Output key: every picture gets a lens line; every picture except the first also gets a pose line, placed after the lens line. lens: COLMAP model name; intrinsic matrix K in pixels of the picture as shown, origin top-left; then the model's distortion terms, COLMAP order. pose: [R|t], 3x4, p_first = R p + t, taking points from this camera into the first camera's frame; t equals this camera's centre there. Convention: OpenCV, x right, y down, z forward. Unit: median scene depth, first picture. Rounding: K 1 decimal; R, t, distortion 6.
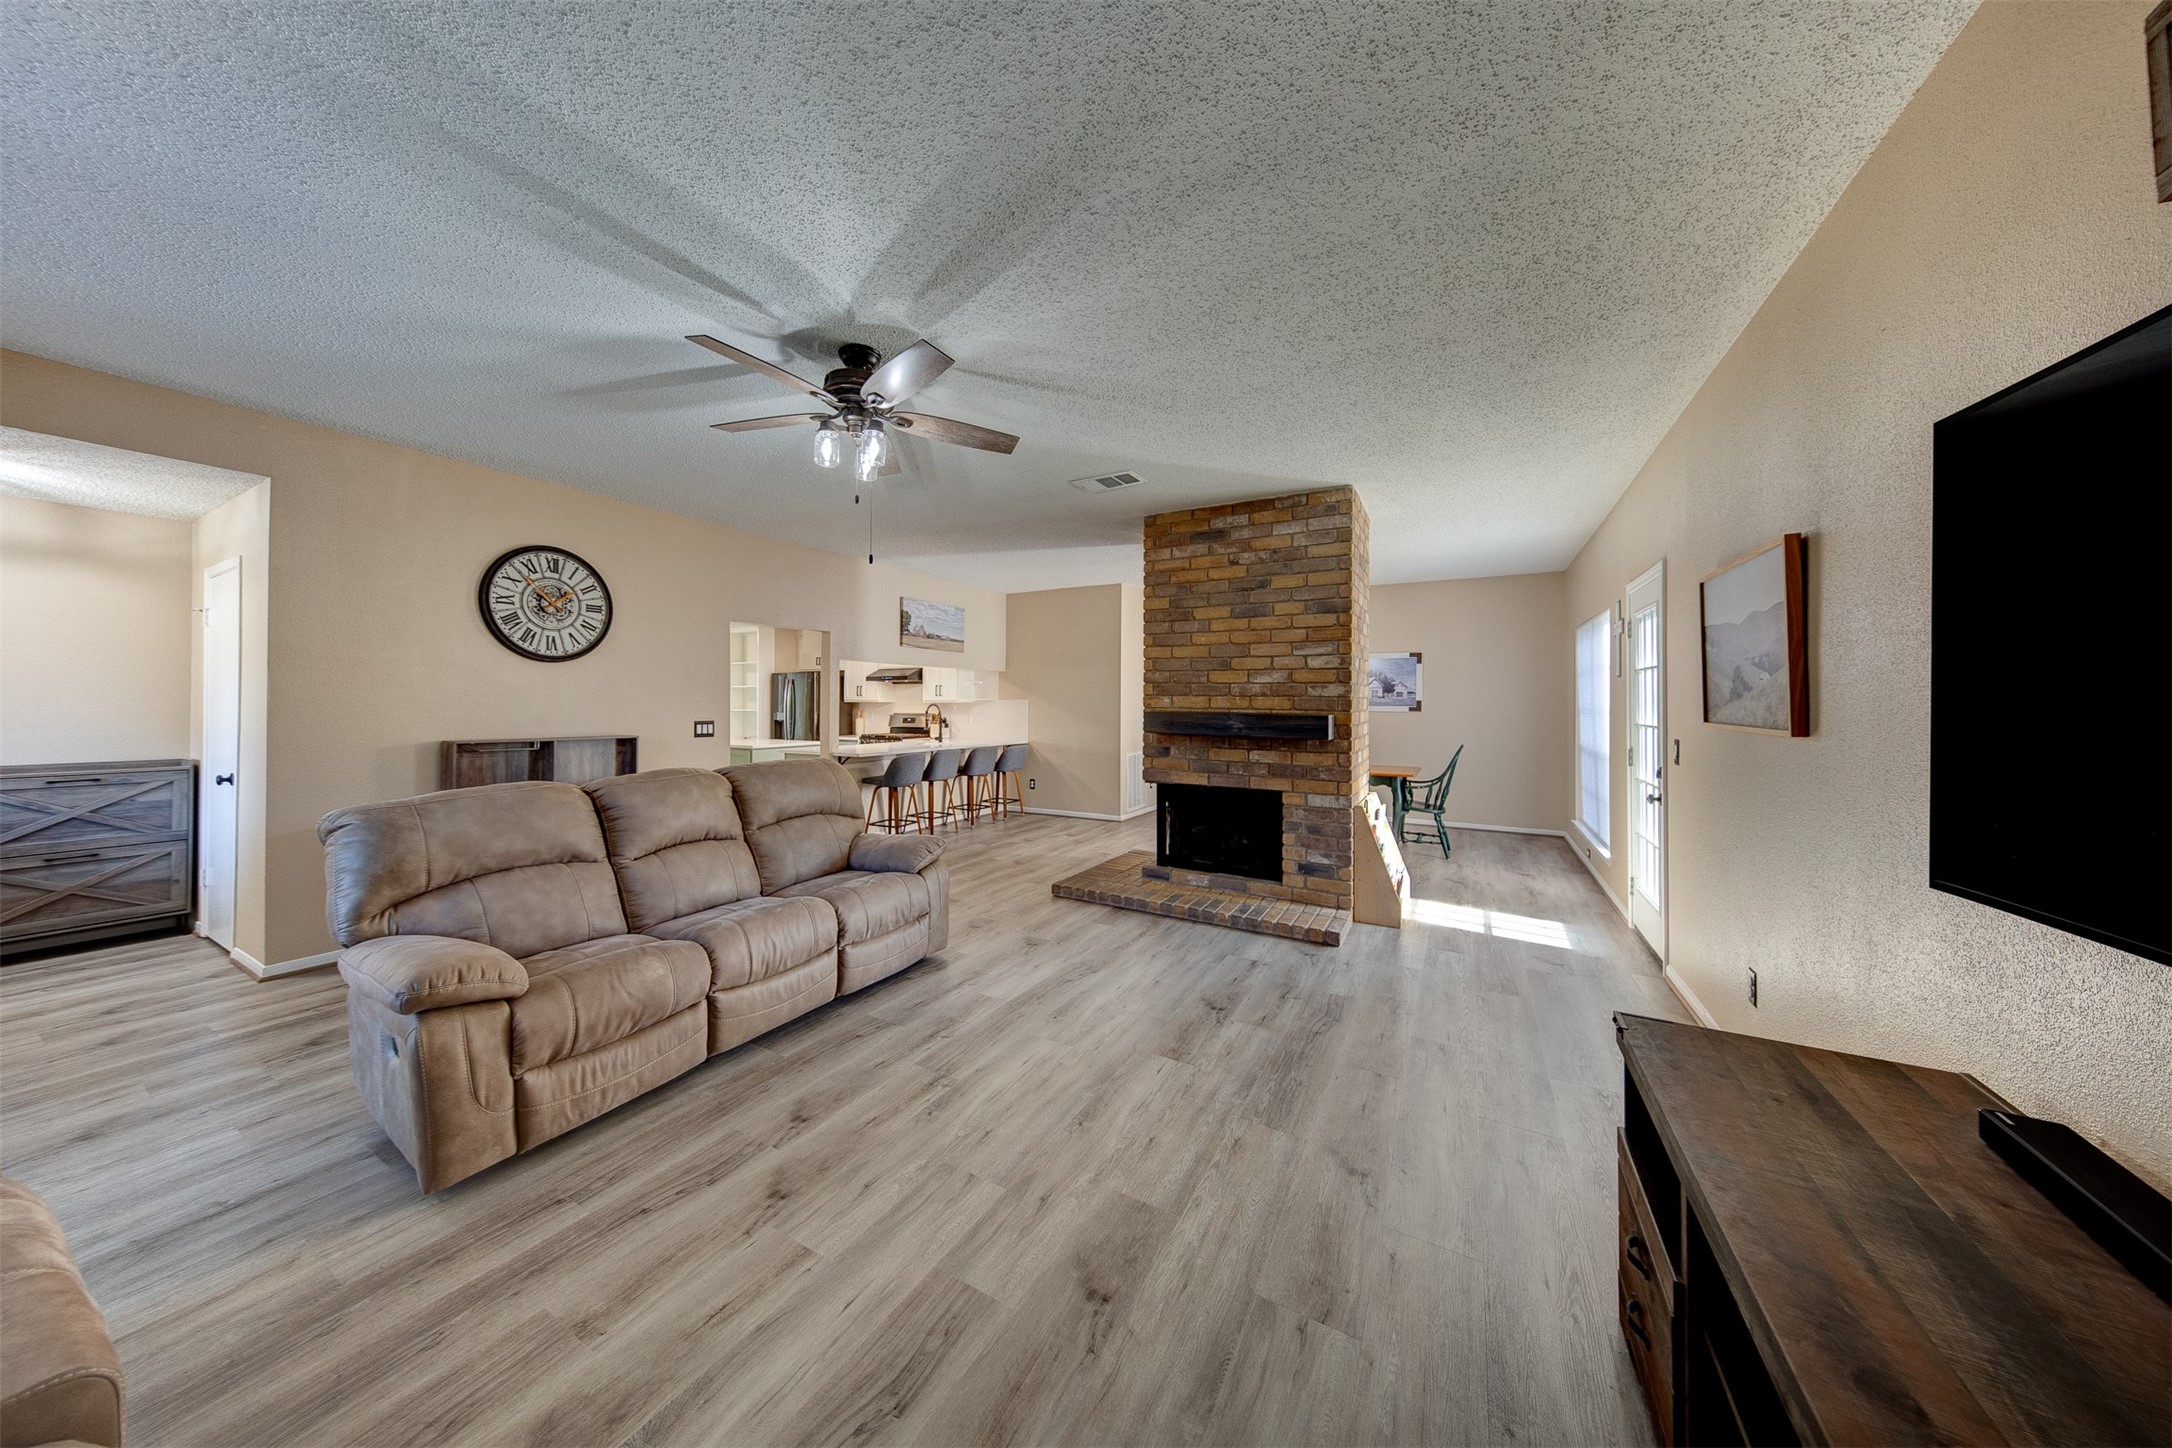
lens RADIAL K [[687.8, 0, 1079.7], [0, 687.8, 699.9], [0, 0, 1]] dist [-0.000292, -0.000117]
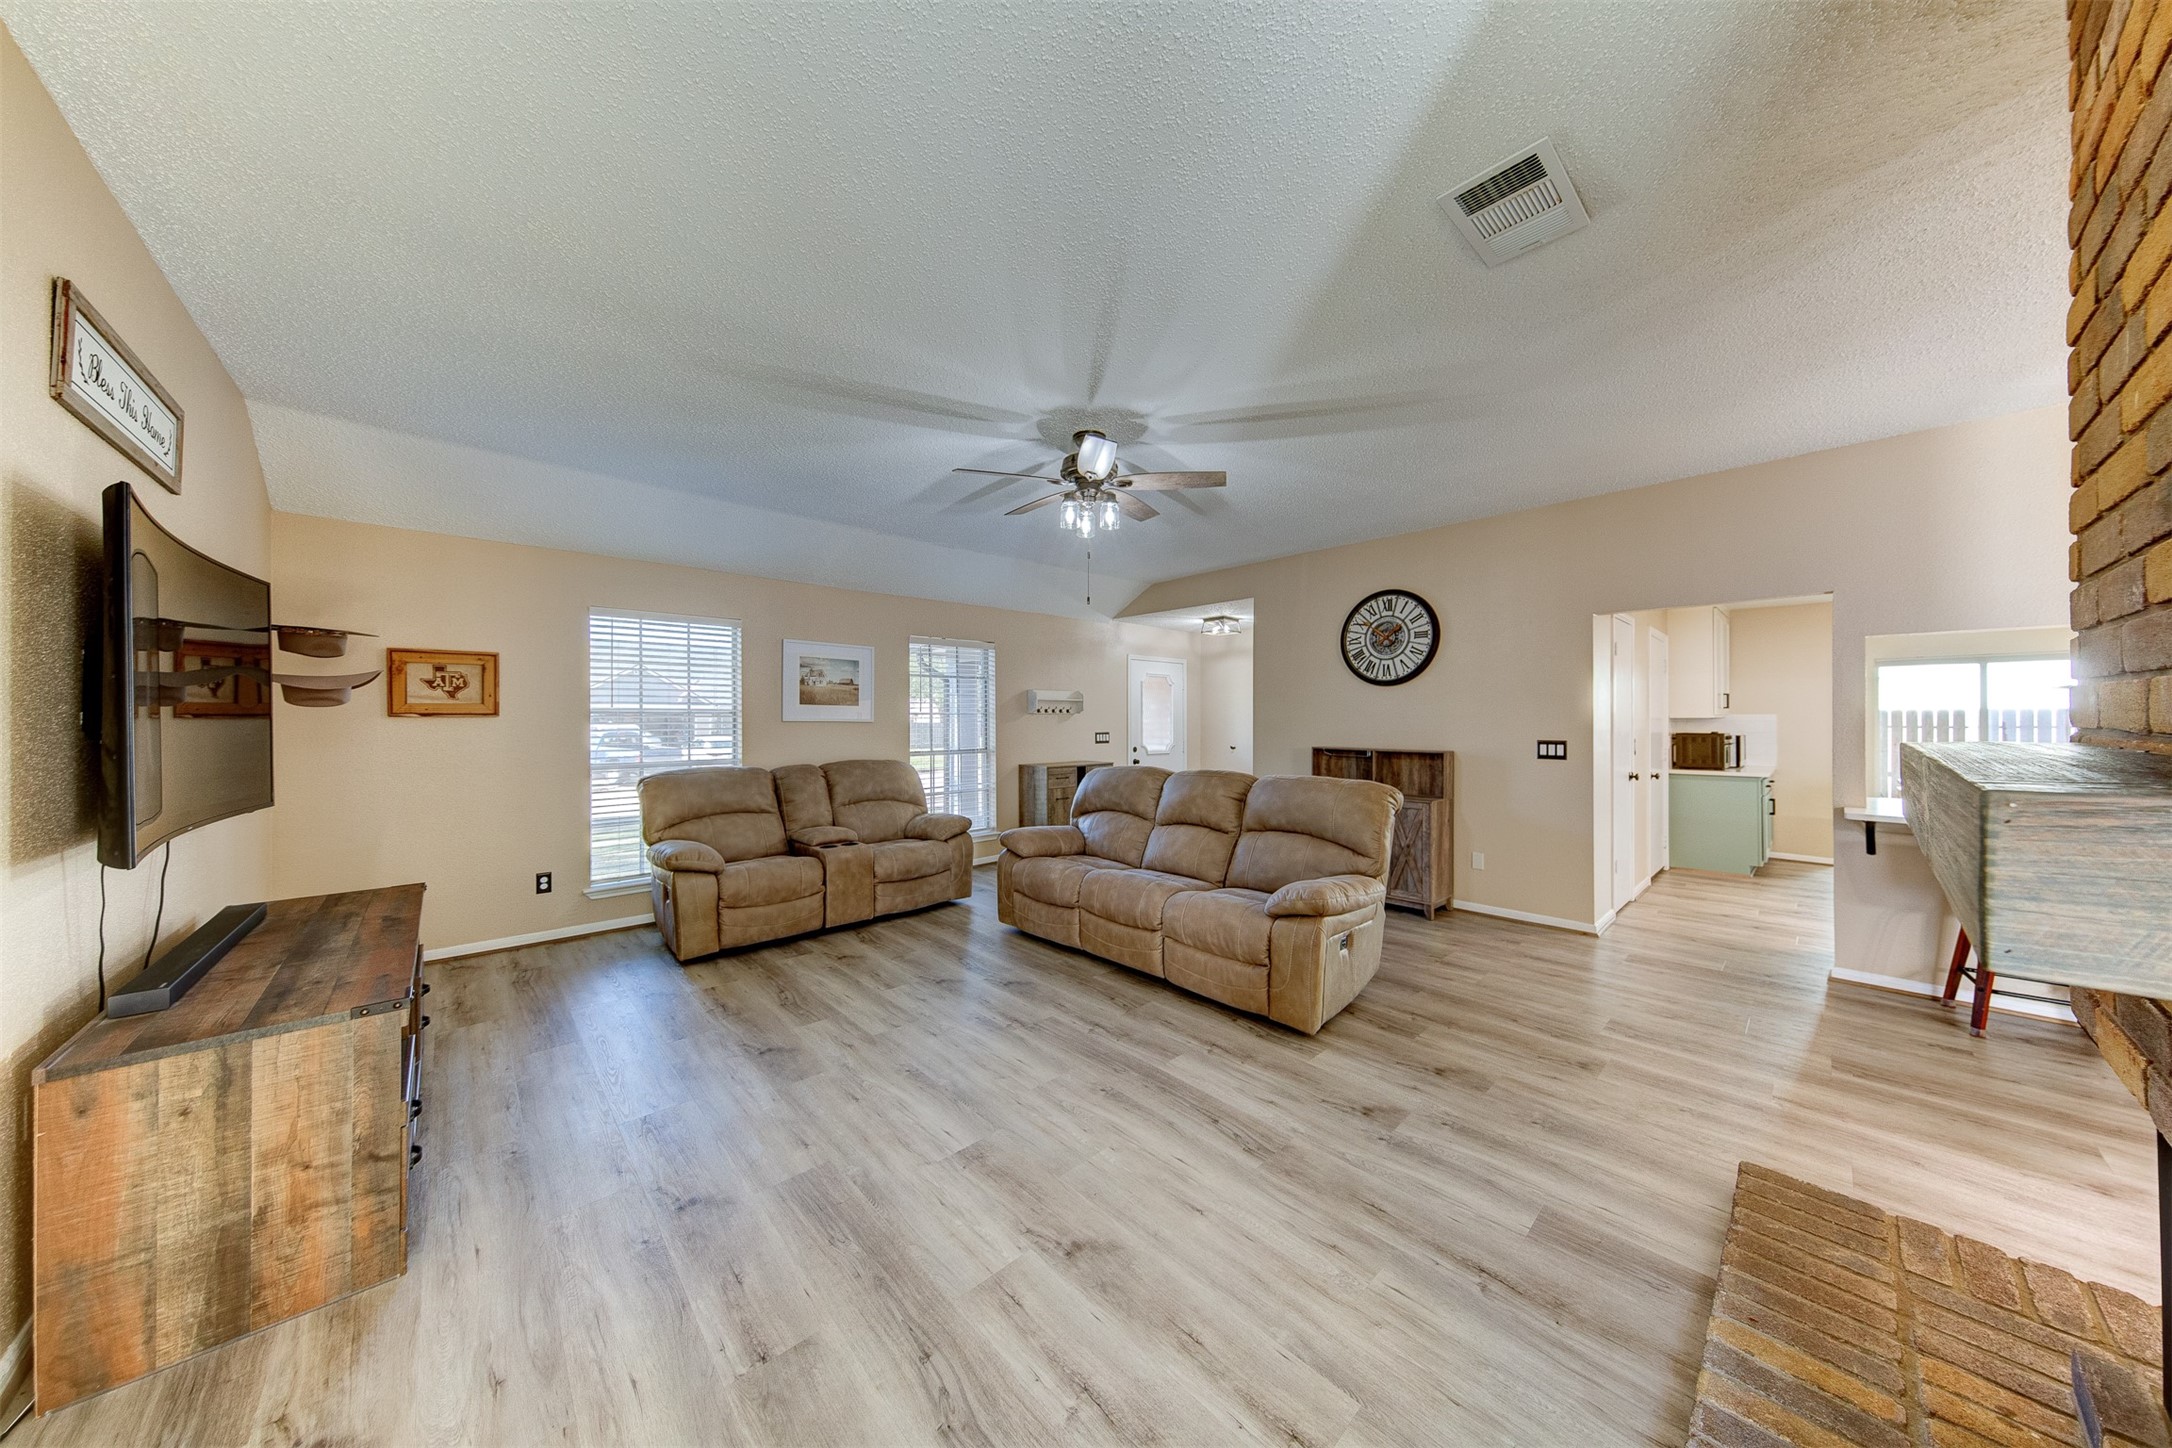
lens RADIAL K [[669.1, 0, 1060.1], [0, 669.1, 717.8], [0, 0, 1]] dist [0.000500, -0.000101]
pose [[-0.321065, -0.006419, -0.947035, 0.530055], [0.005212, 0.999950, -0.008545, 0.008040], [0.947043, -0.007679, -0.321016, 0.846121]]
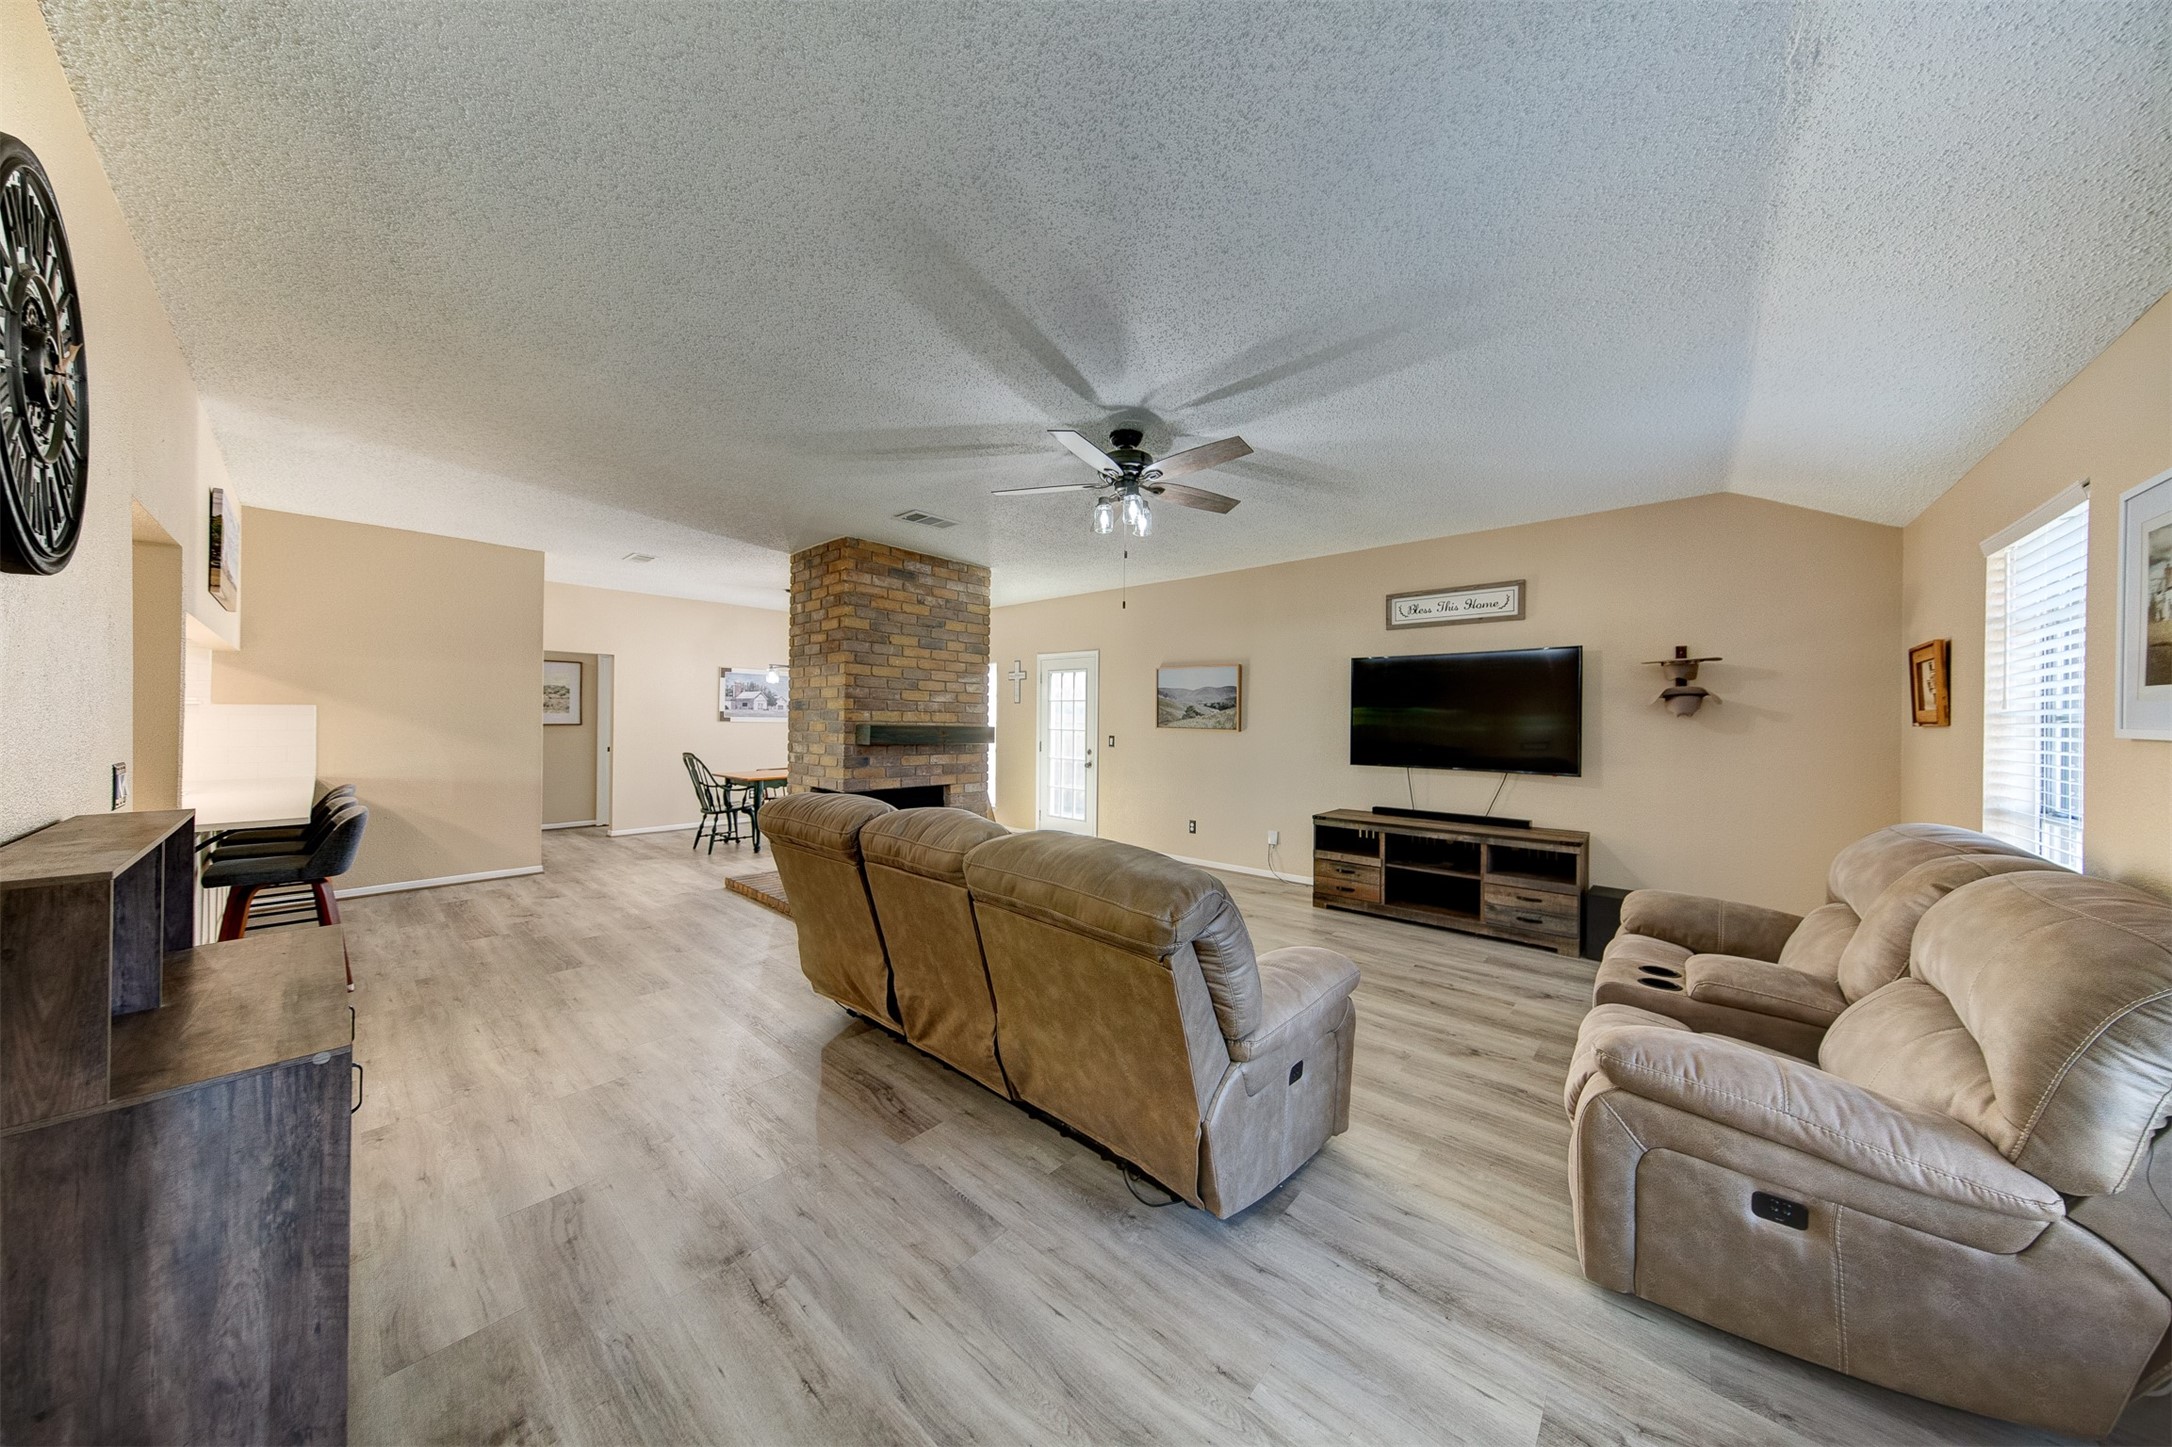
lens RADIAL K [[669.1, 0, 1060.1], [0, 669.1, 717.3], [0, 0, 1]] dist [0.000500, -0.000101]
pose [[0.230205, 0.001861, 0.973140, -0.955044], [-0.016159, 0.999868, 0.001910, -0.001931], [-0.973008, -0.016164, 0.230205, 0.529412]]
